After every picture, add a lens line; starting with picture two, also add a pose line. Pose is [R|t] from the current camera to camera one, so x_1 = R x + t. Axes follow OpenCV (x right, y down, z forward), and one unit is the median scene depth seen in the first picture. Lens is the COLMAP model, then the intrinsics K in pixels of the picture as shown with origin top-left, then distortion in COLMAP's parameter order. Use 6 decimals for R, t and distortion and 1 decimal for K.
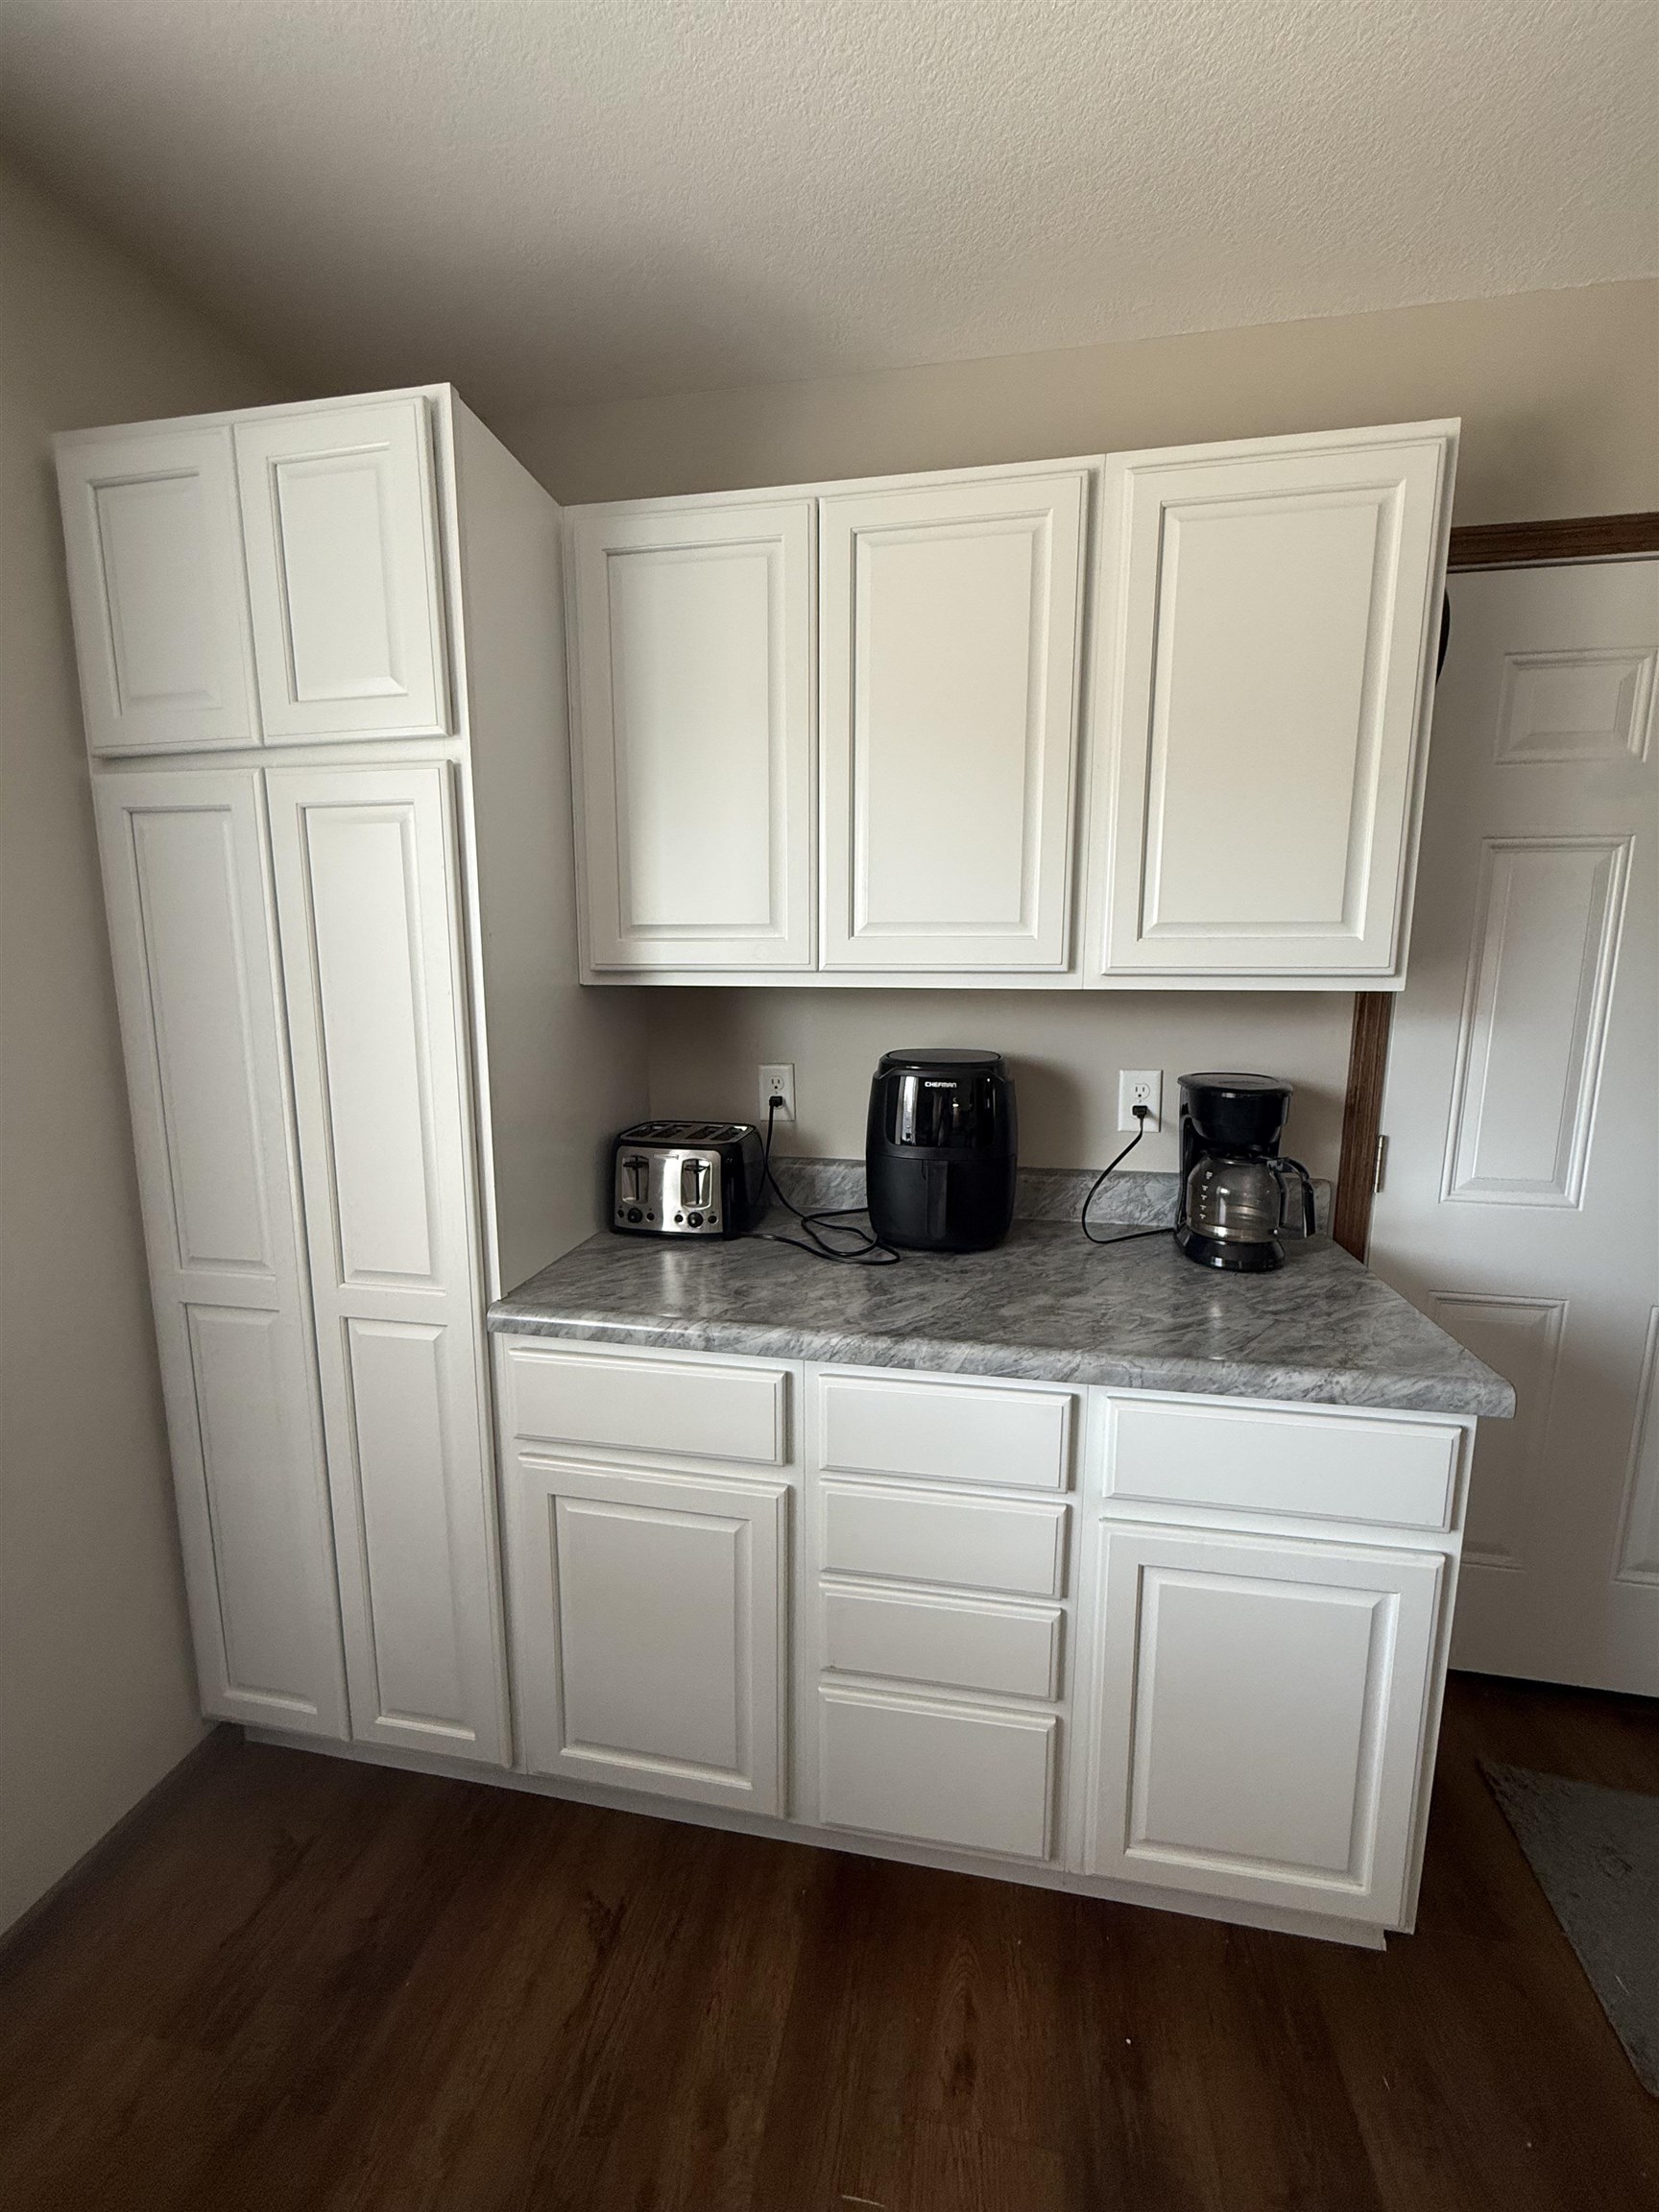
lens RADIAL K [[882.2, 0, 833.7], [0, 882.2, 1101.3], [0, 0, 1]] dist [0.000878, 0.000507]
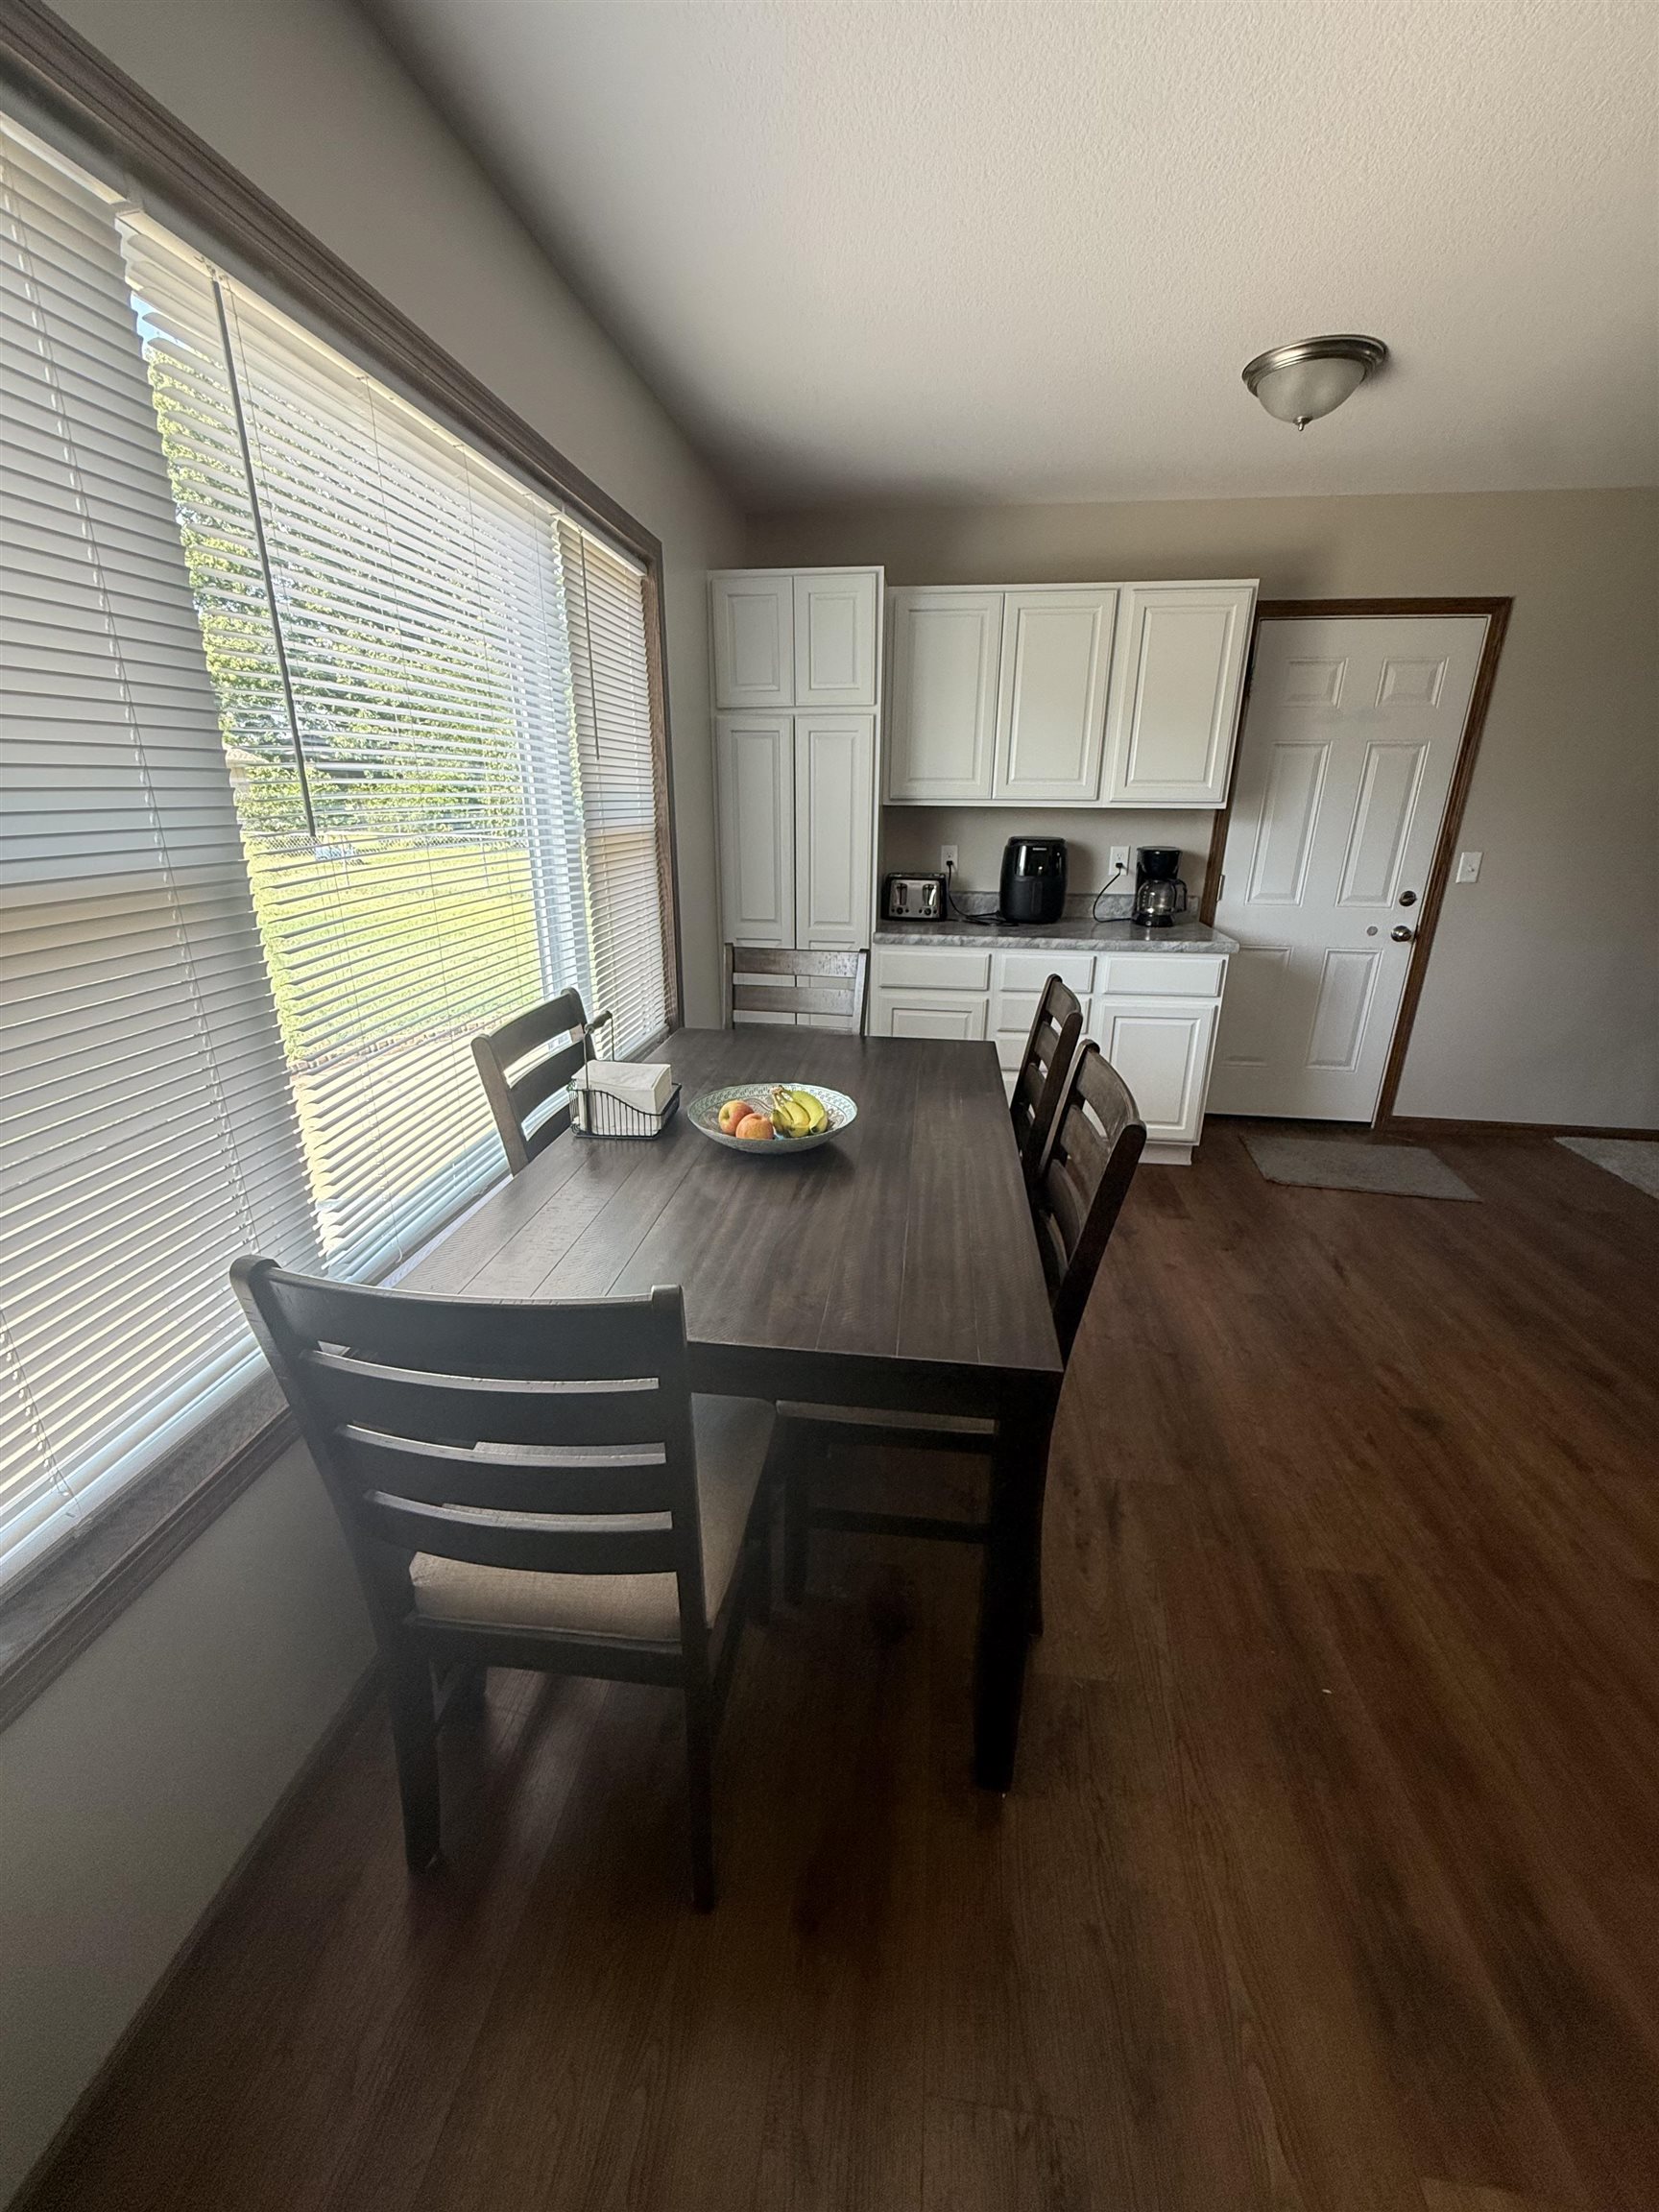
lens RADIAL K [[882.2, 0, 833.7], [0, 882.2, 1101.3], [0, 0, 1]] dist [0.000878, 0.000507]
pose [[0.998444, -0.013334, 0.054146, -0.577997], [0.003089, 0.982728, 0.185032, 0.209487], [-0.055678, -0.184577, 0.981240, -1.450355]]
